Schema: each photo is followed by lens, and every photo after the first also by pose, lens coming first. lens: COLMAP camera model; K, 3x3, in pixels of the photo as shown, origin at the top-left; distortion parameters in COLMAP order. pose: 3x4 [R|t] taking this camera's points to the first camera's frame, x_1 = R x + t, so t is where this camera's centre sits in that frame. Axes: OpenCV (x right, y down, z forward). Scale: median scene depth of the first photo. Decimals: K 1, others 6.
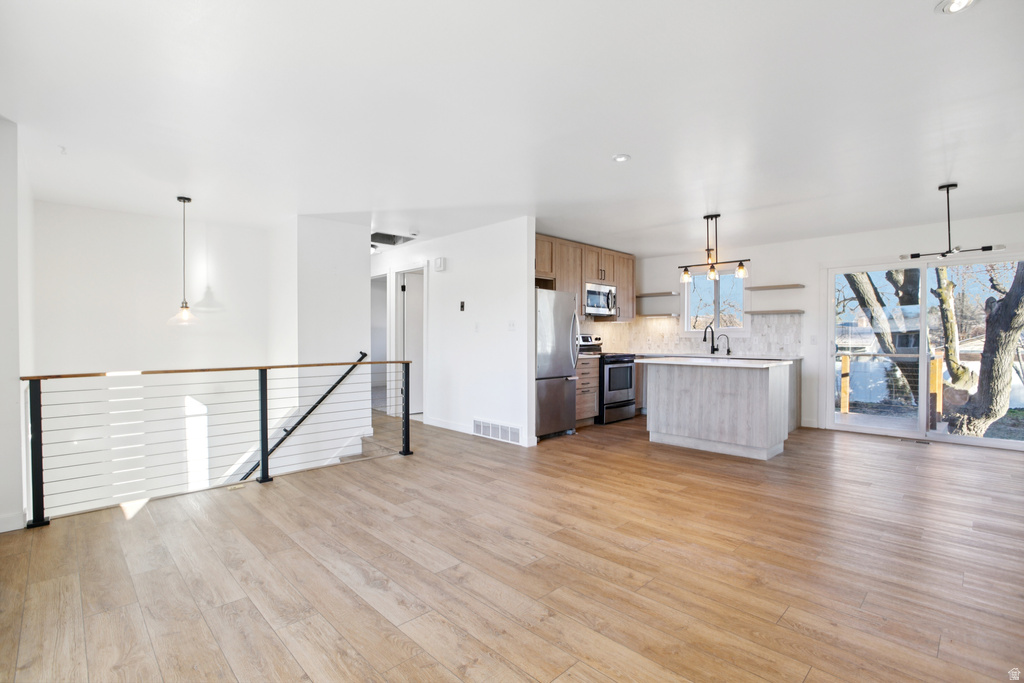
lens RADIAL K [[478.8, 0, 510.8], [0, 478.8, 341.2], [0, 0, 1]] dist [-0.059974, 0.024679]
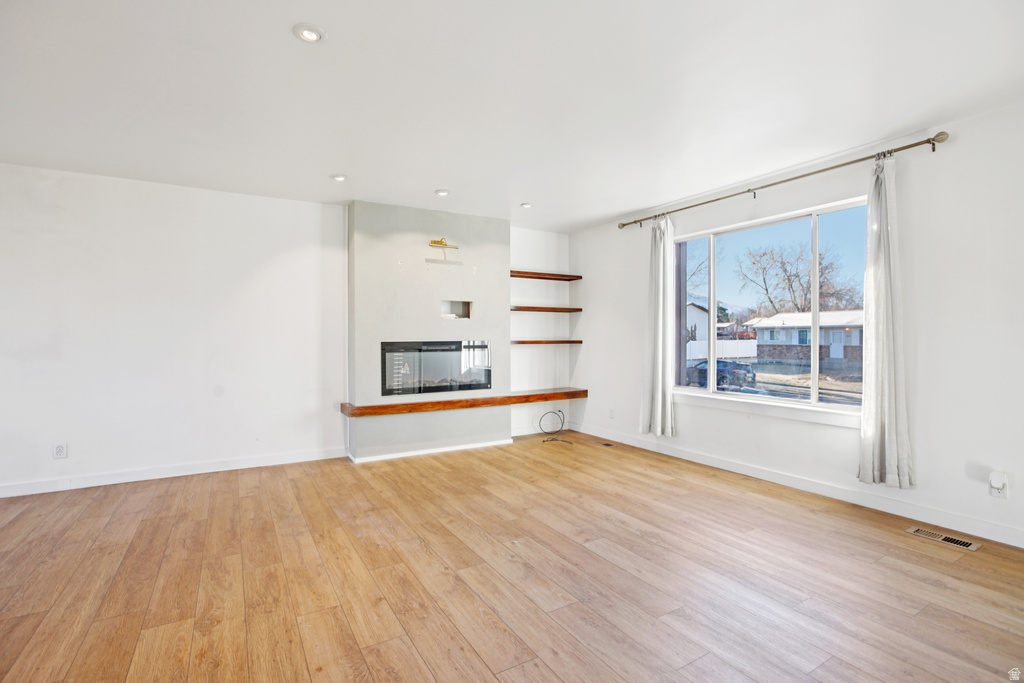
lens RADIAL K [[478.8, 0, 510.8], [0, 478.8, 341.2], [0, 0, 1]] dist [-0.059974, 0.024679]
pose [[-0.971850, 0.000021, 0.235602, -0.101384], [0.003903, 0.999864, 0.016010, -0.009103], [-0.235570, 0.016479, -0.971718, 1.051515]]
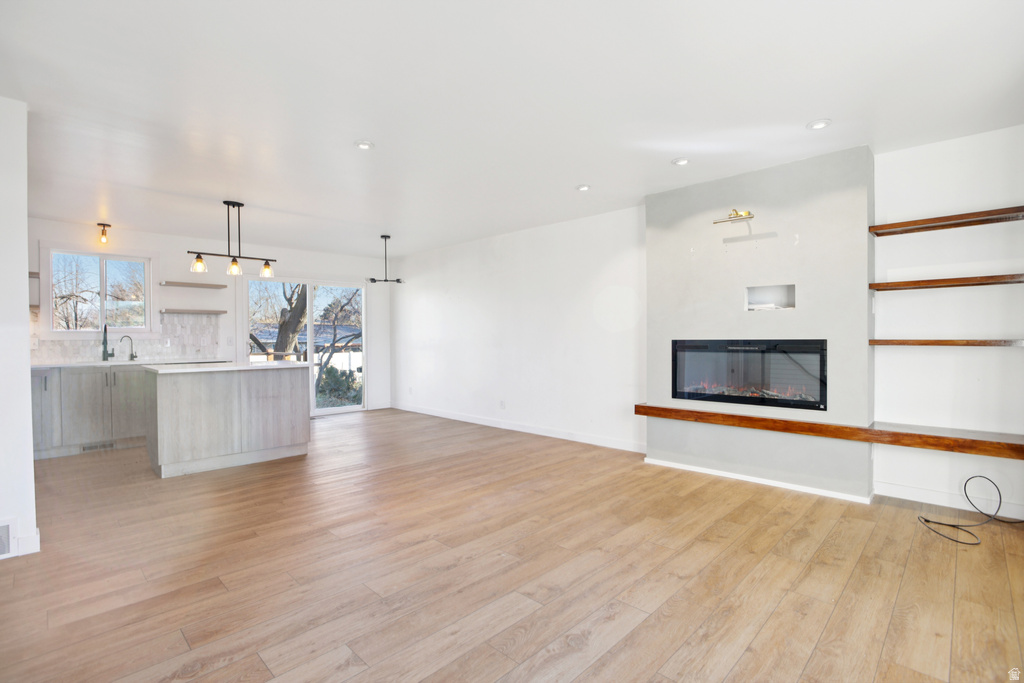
lens RADIAL K [[478.8, 0, 510.8], [0, 478.8, 341.2], [0, 0, 1]] dist [-0.059974, 0.024679]
pose [[-0.020411, -0.009499, 0.999747, -0.492861], [0.014816, 0.999842, 0.009802, -0.004350], [-0.999682, 0.015012, -0.020267, 0.512650]]
